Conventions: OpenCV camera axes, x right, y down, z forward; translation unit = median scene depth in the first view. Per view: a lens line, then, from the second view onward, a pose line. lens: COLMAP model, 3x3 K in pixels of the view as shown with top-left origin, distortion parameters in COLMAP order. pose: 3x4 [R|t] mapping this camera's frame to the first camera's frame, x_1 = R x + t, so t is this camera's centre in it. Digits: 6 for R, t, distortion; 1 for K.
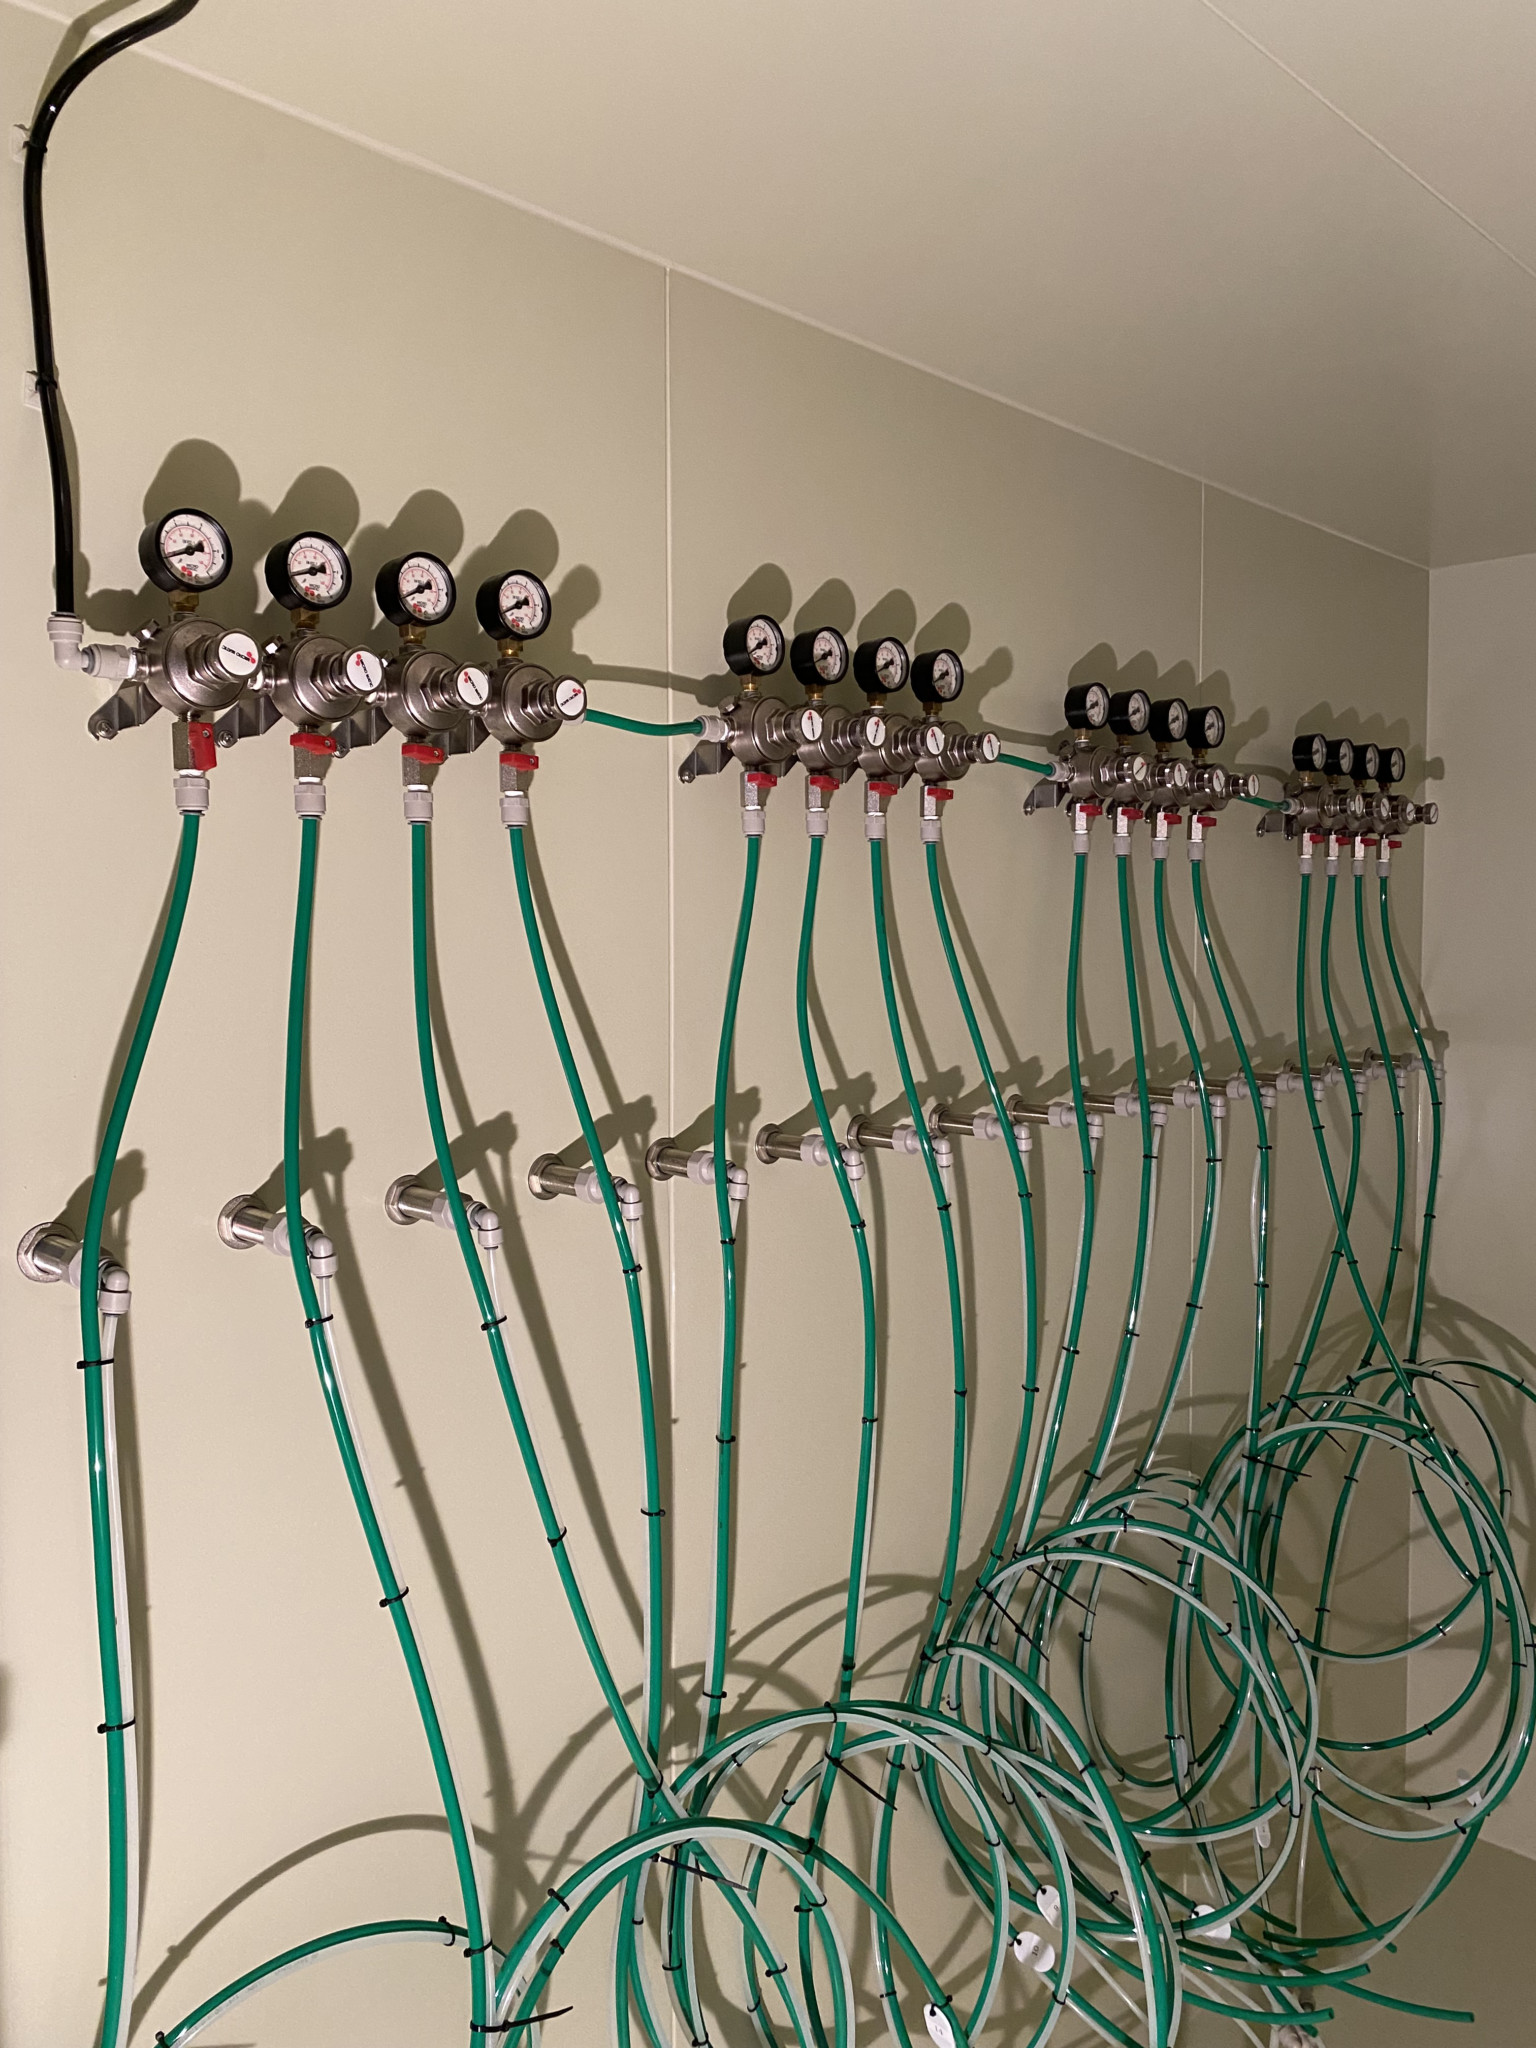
lens RADIAL K [[1503.4, 0, 721.7], [0, 1503.4, 1082.9], [0, 0, 1]] dist [0.118589, -0.224940]
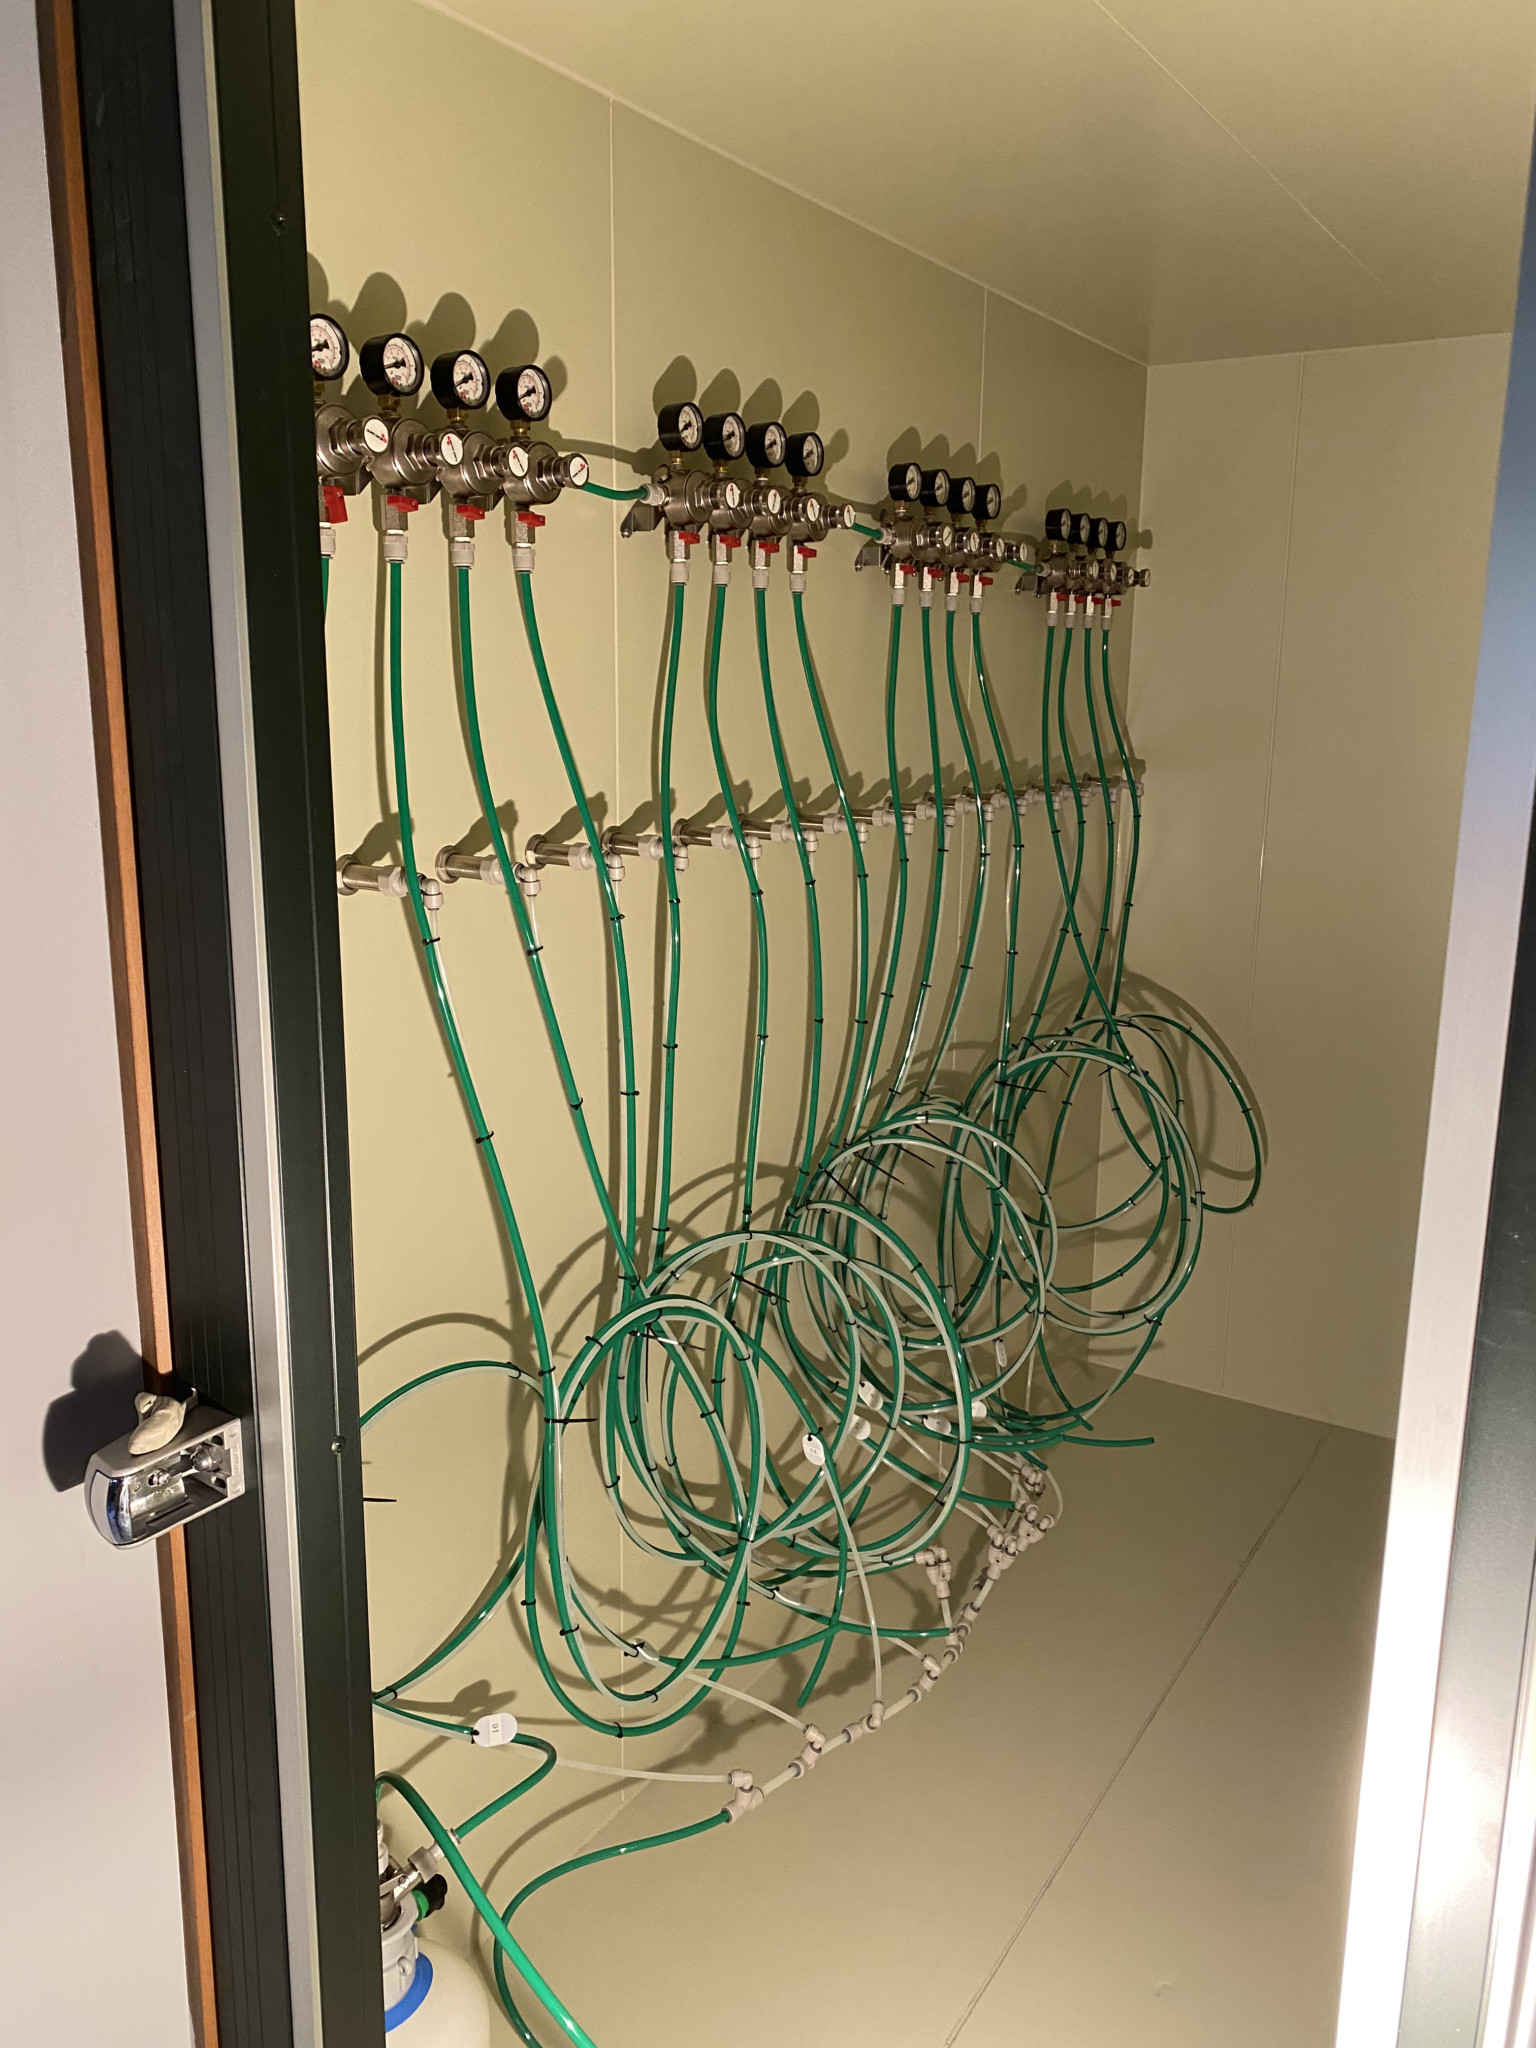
lens RADIAL K [[1503.4, 0, 721.7], [0, 1503.4, 1082.9], [0, 0, 1]] dist [0.118589, -0.224940]
pose [[0.979744, -0.036904, 0.196822, -0.168377], [0.005317, 0.987320, 0.158655, 0.039587], [-0.200182, -0.154394, 0.967517, -0.252016]]
